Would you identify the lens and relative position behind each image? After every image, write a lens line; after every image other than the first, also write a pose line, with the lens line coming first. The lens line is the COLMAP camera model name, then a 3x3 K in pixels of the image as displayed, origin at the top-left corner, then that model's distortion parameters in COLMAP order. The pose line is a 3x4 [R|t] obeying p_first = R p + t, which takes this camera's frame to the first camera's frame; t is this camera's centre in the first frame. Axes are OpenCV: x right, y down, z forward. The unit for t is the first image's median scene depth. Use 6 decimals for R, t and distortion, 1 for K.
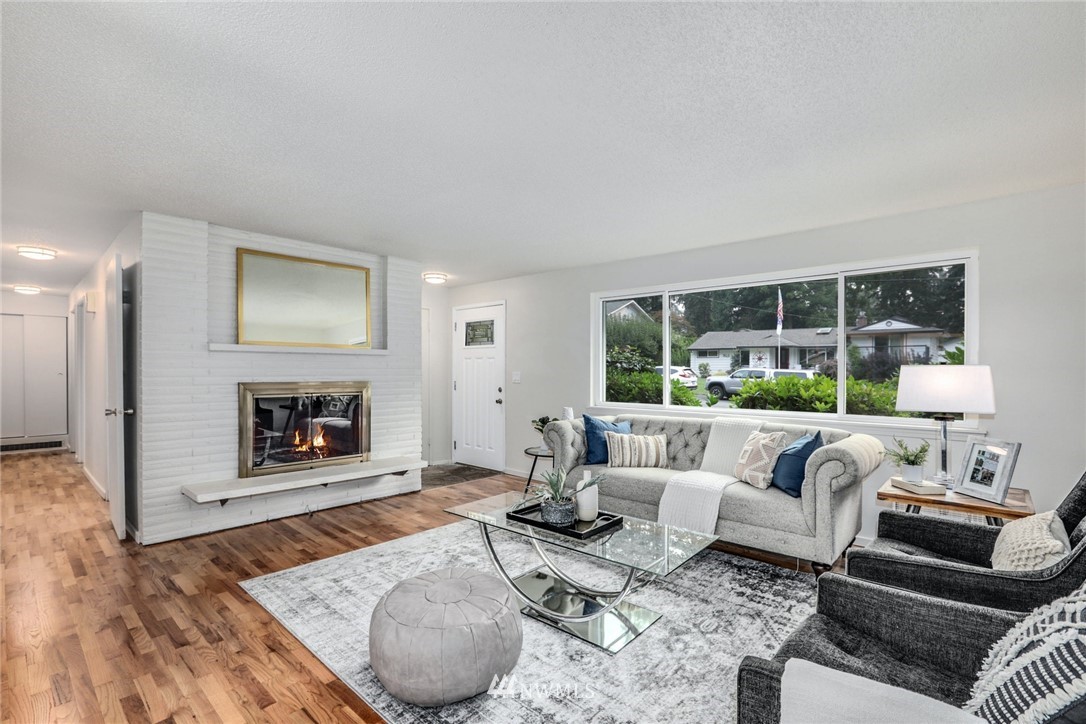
lens RADIAL K [[494.2, 0, 544.4], [0, 494.2, 370.1], [0, 0, 1]] dist [-0.023848, 0.001579]
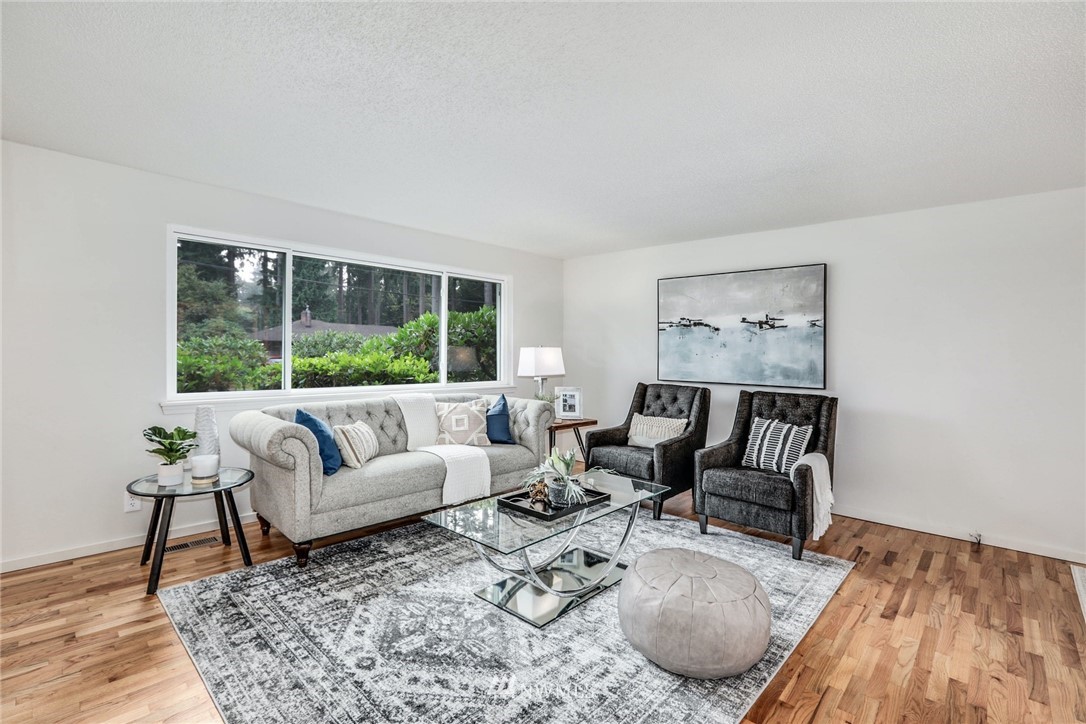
lens RADIAL K [[496.2, 0, 535.9], [0, 496.2, 360.9], [0, 0, 1]] dist [-0.039788, 0.011234]
pose [[0.032246, -0.021041, 0.999258, -0.751584], [-0.015367, 0.999650, 0.021545, -0.001222], [-0.999362, -0.016051, 0.031911, 0.793437]]
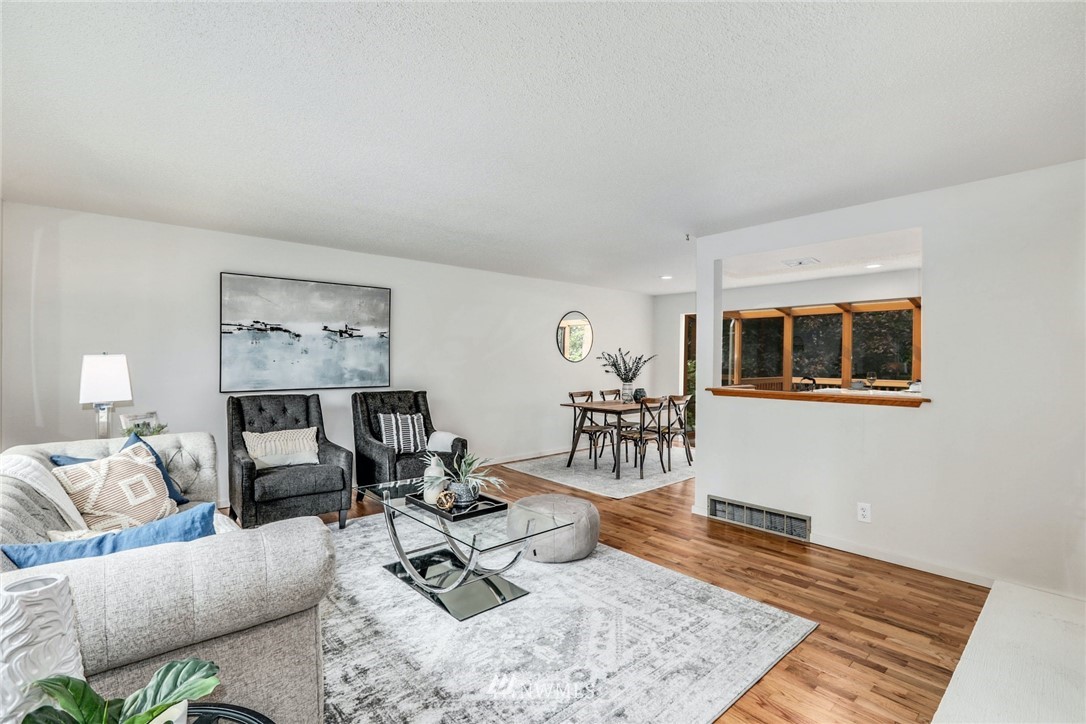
lens RADIAL K [[494.2, 0, 544.4], [0, 494.2, 370.1], [0, 0, 1]] dist [-0.023848, 0.001579]
pose [[-0.992870, -0.012929, 0.118501, -0.214899], [-0.009927, 0.999616, 0.025885, -0.013159], [-0.118791, 0.024524, -0.992616, 1.588426]]
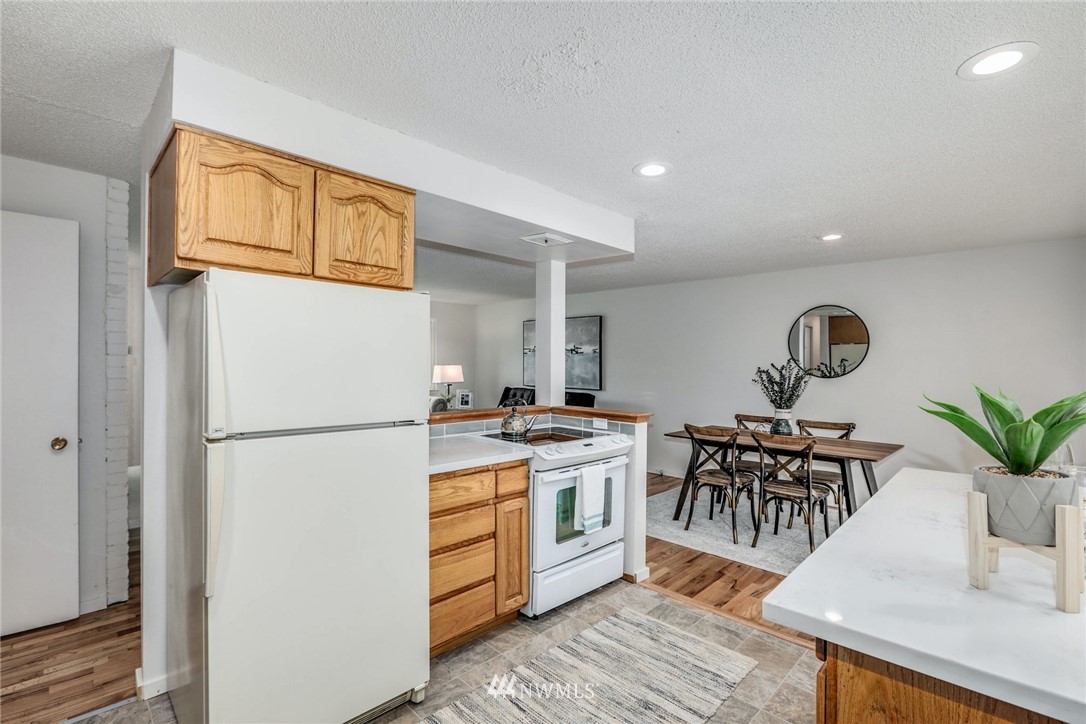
lens RADIAL K [[496.2, 0, 535.9], [0, 496.2, 360.9], [0, 0, 1]] dist [-0.039788, 0.011234]
pose [[0.062510, -0.005356, 0.998030, -1.574029], [-0.010161, 0.999930, 0.006002, -0.046247], [-0.997993, -0.010516, 0.062451, 0.277608]]
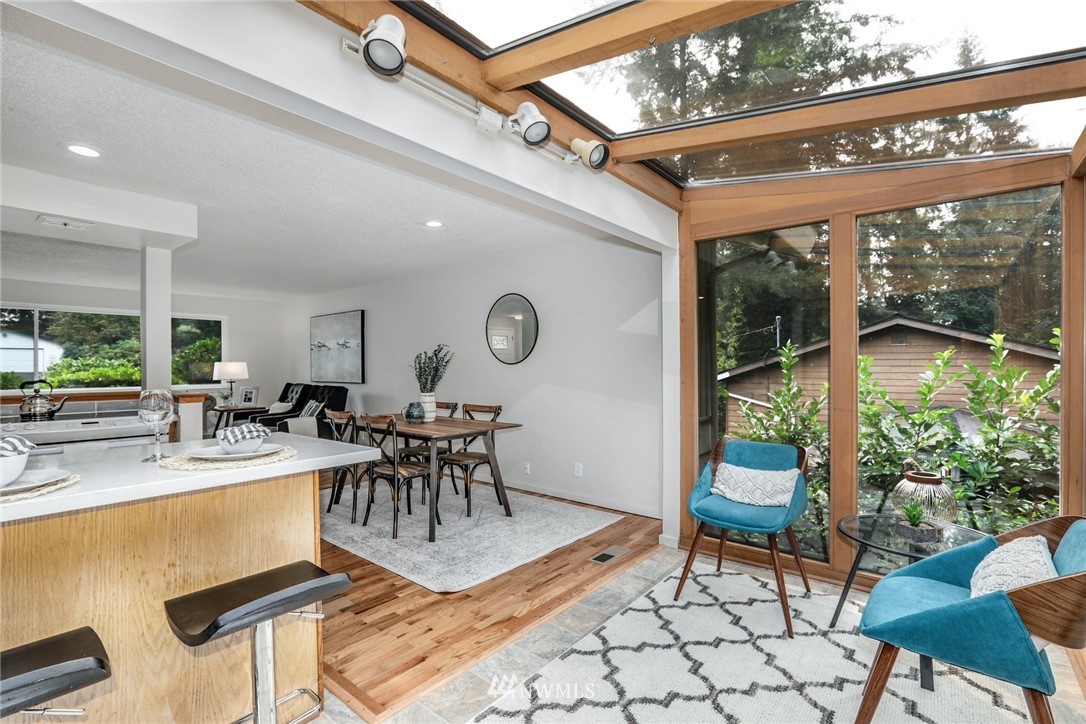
lens RADIAL K [[494.2, 0, 544.4], [0, 494.2, 370.1], [0, 0, 1]] dist [-0.023848, 0.001579]
pose [[-0.026820, -0.009448, 0.999596, -1.586963], [-0.000481, 0.999955, 0.009439, 0.006566], [-0.999640, -0.000227, -0.026823, -0.544189]]
